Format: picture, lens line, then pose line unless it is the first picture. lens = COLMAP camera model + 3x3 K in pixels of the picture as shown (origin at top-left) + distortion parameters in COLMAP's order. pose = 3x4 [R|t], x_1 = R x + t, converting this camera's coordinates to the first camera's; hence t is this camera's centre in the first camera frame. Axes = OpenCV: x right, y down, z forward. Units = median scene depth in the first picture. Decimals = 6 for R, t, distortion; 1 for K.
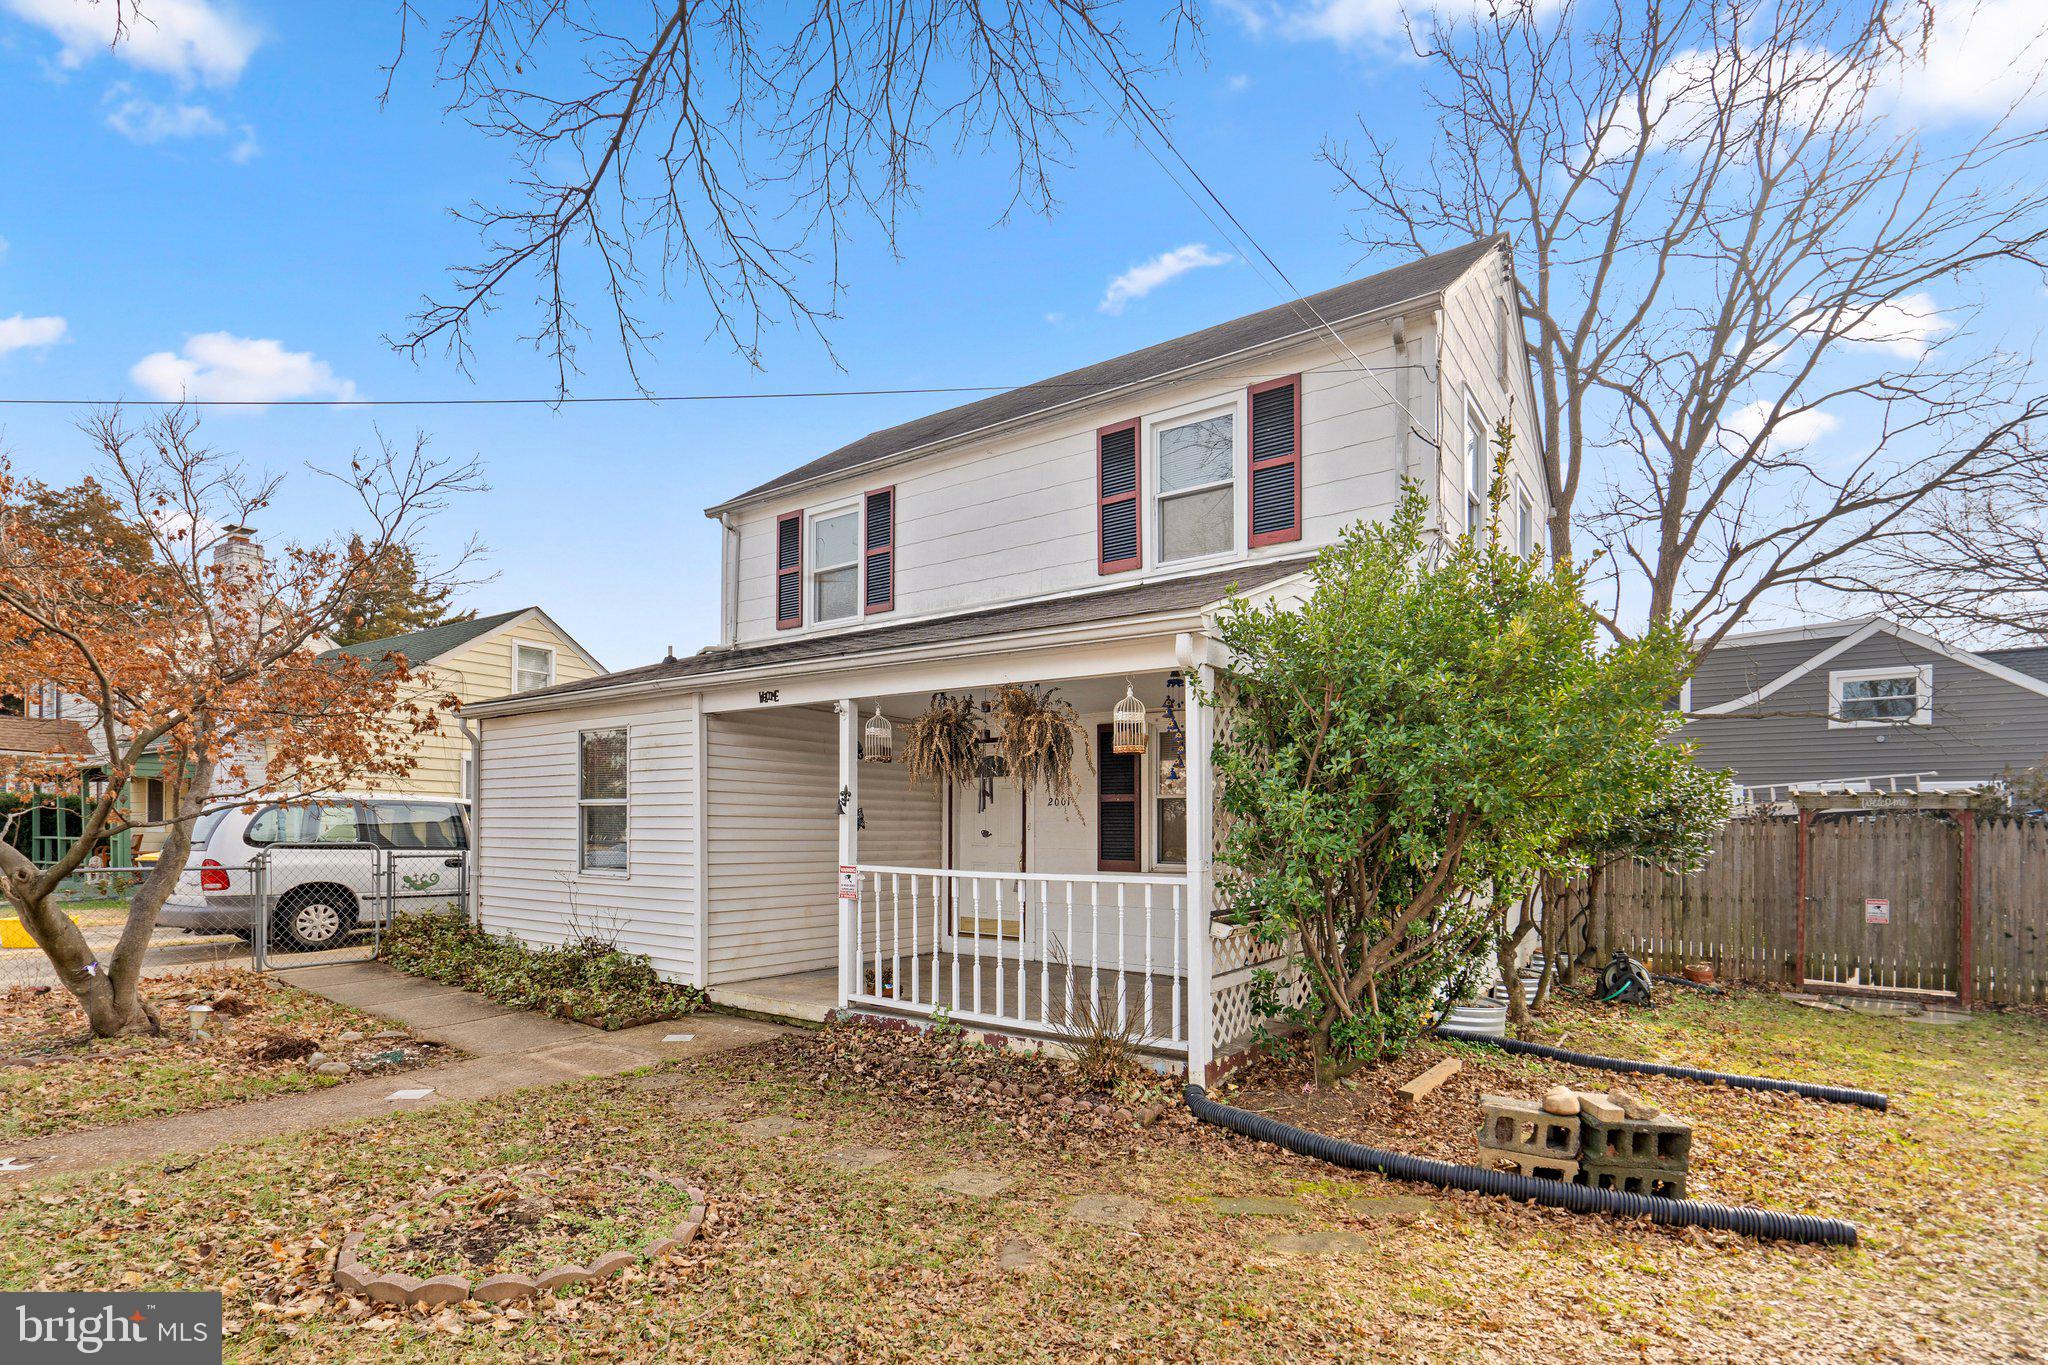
lens RADIAL K [[915.8, 0, 1028.8], [0, 915.8, 628.6], [0, 0, 1]] dist [-0.003465, -0.000357]
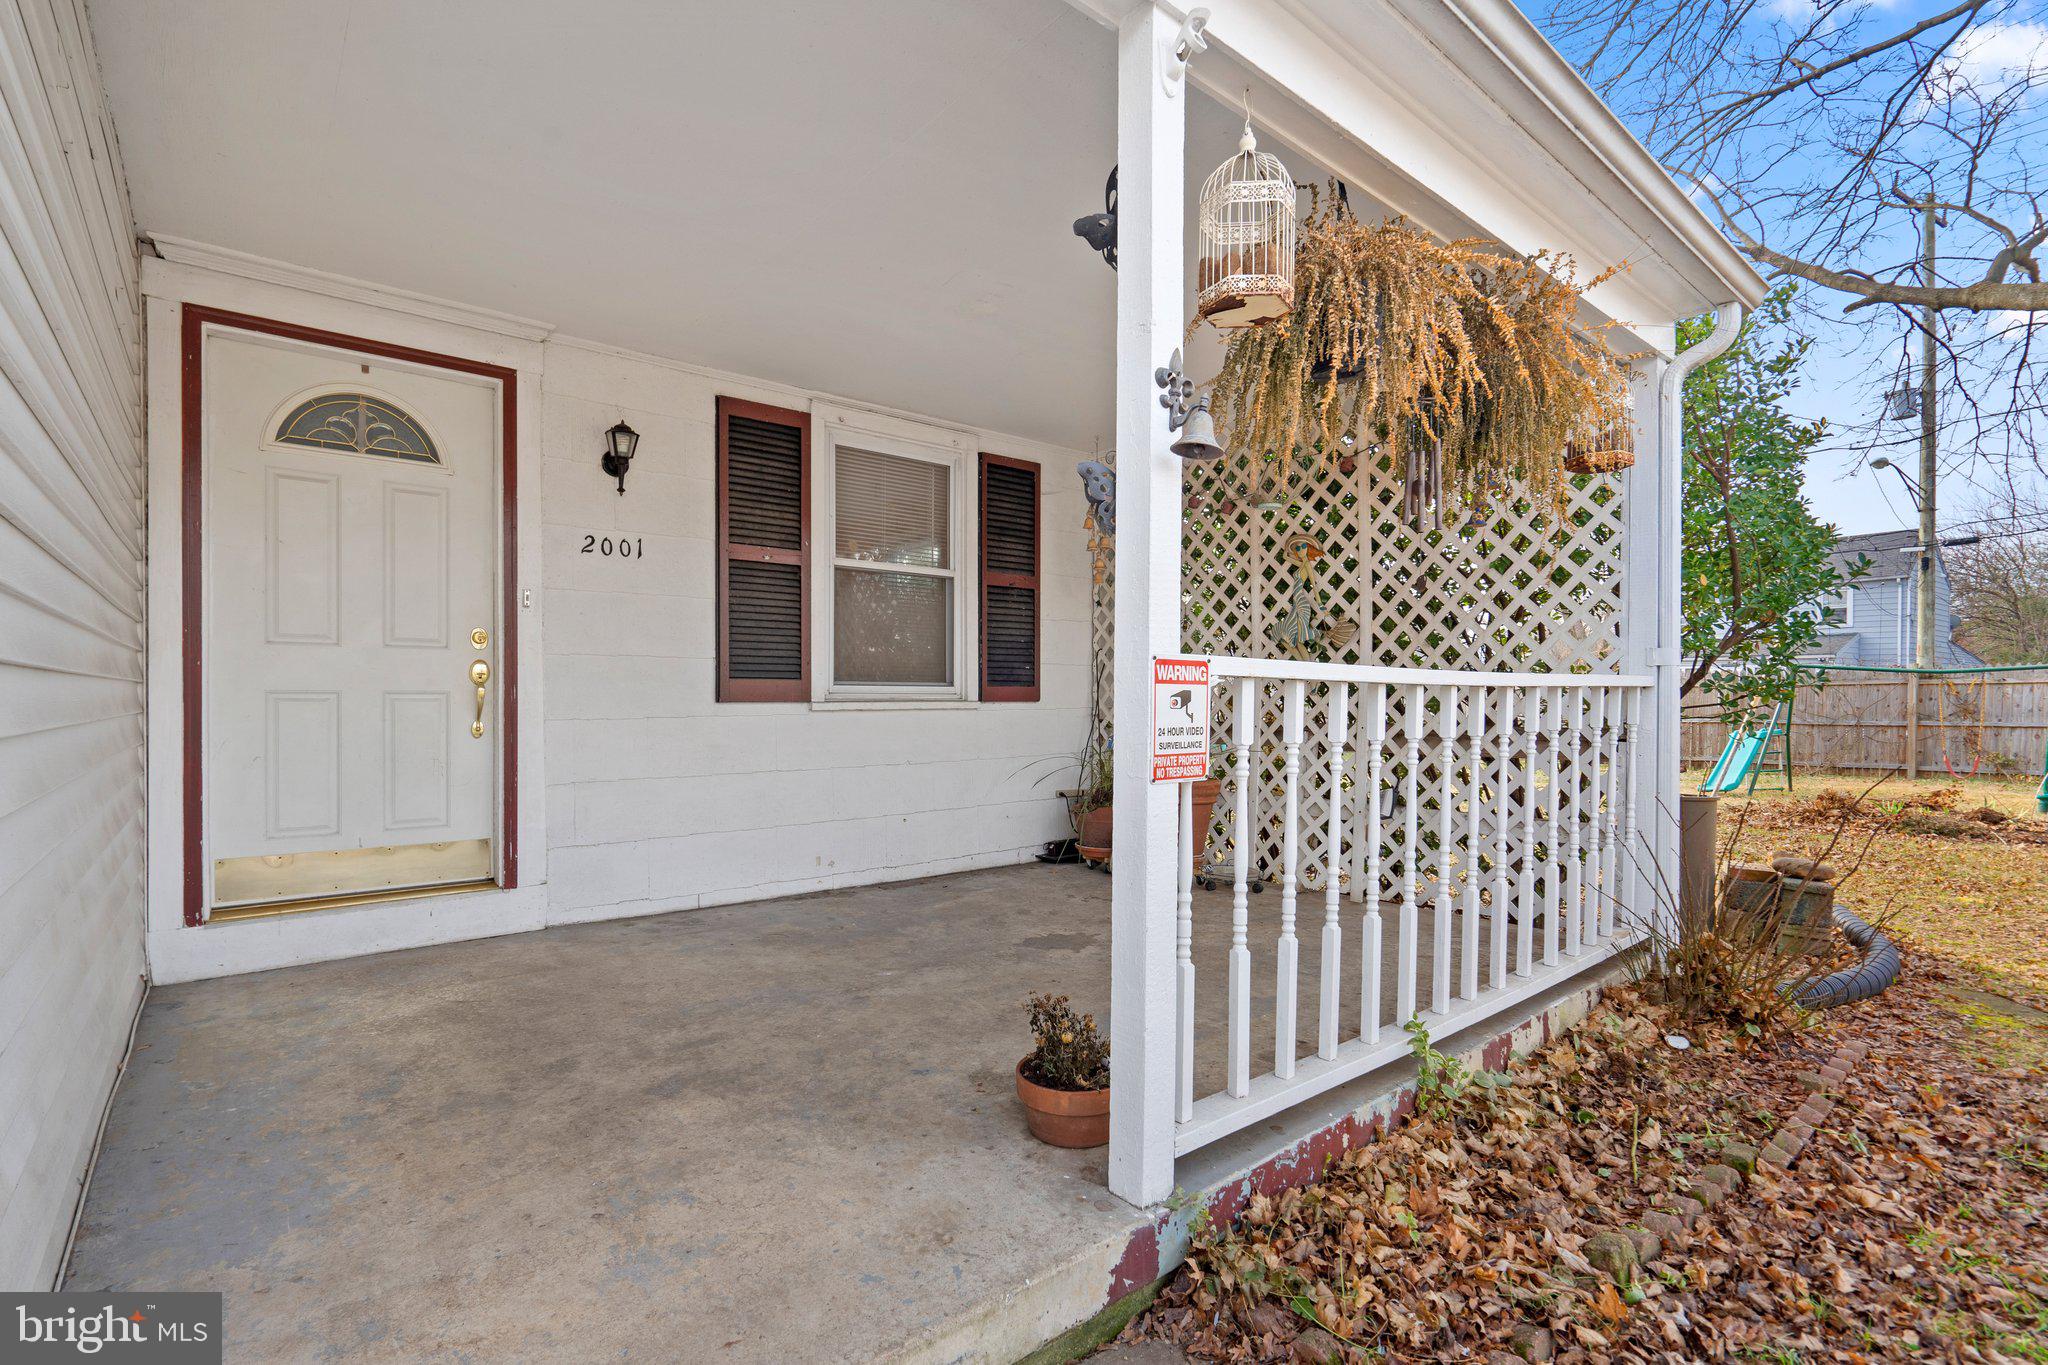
lens RADIAL K [[961.6, 0, 1018.8], [0, 961.6, 695.2], [0, 0, 1]] dist [0.000442, -0.000089]
pose [[0.252049, -0.010608, 0.967656, -0.375884], [-0.212680, 0.974885, 0.066085, 0.209517], [-0.944054, -0.222458, 0.243463, 0.783785]]
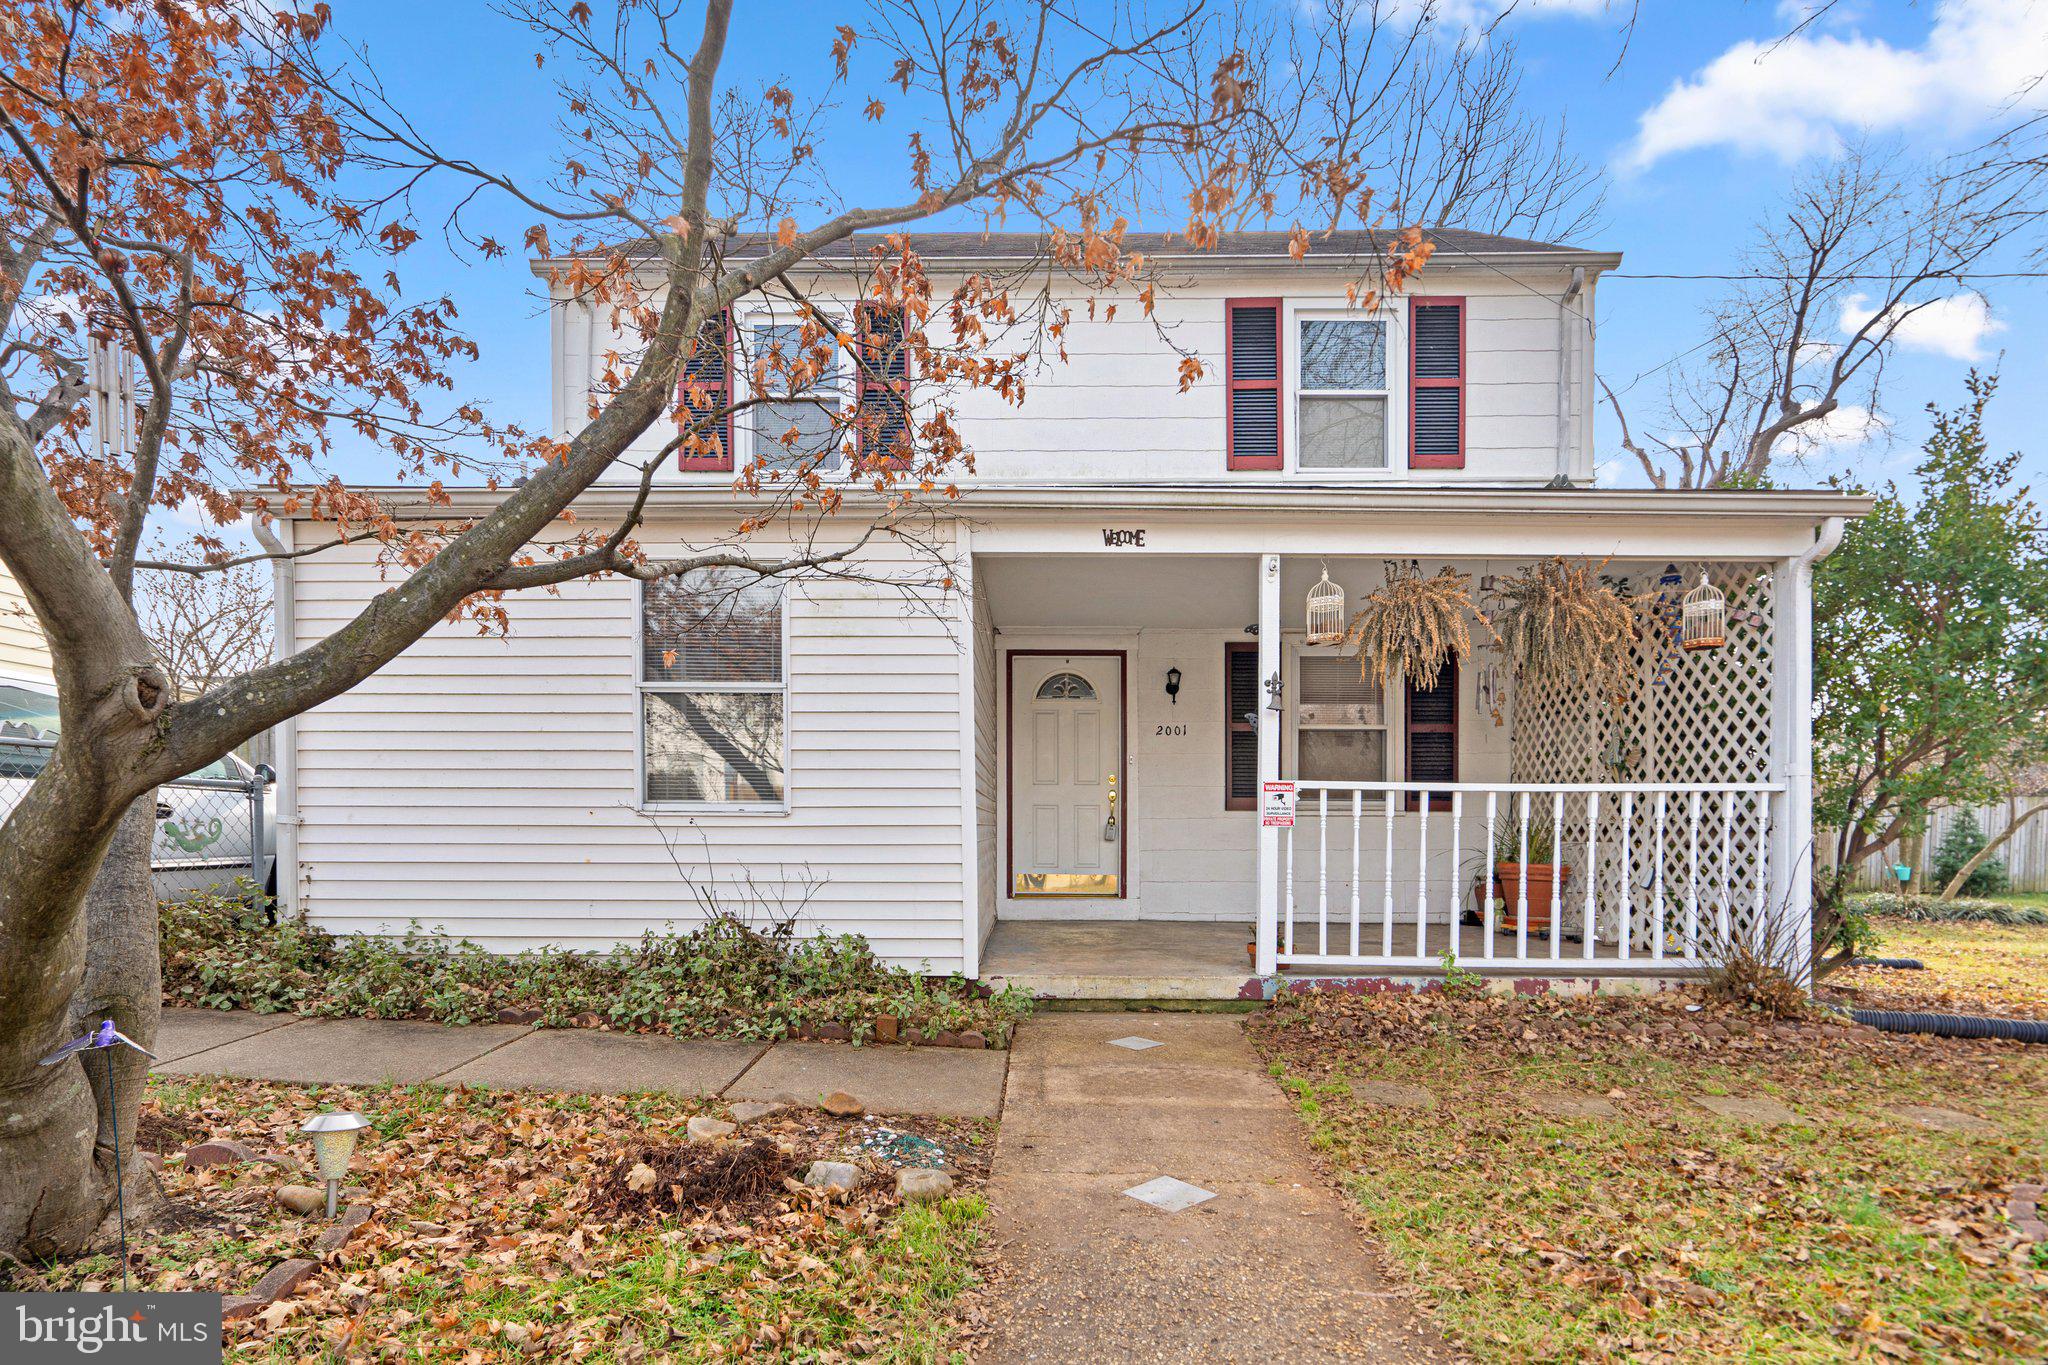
lens RADIAL K [[951.3, 0, 996.1], [0, 951.3, 669.0], [0, 0, 1]] dist [0.002807, 0.001363]
pose [[0.831519, 0.081308, 0.549514, -0.641277], [-0.117137, 0.992651, 0.030374, 0.138885], [-0.543006, -0.089625, 0.834932, 0.401394]]
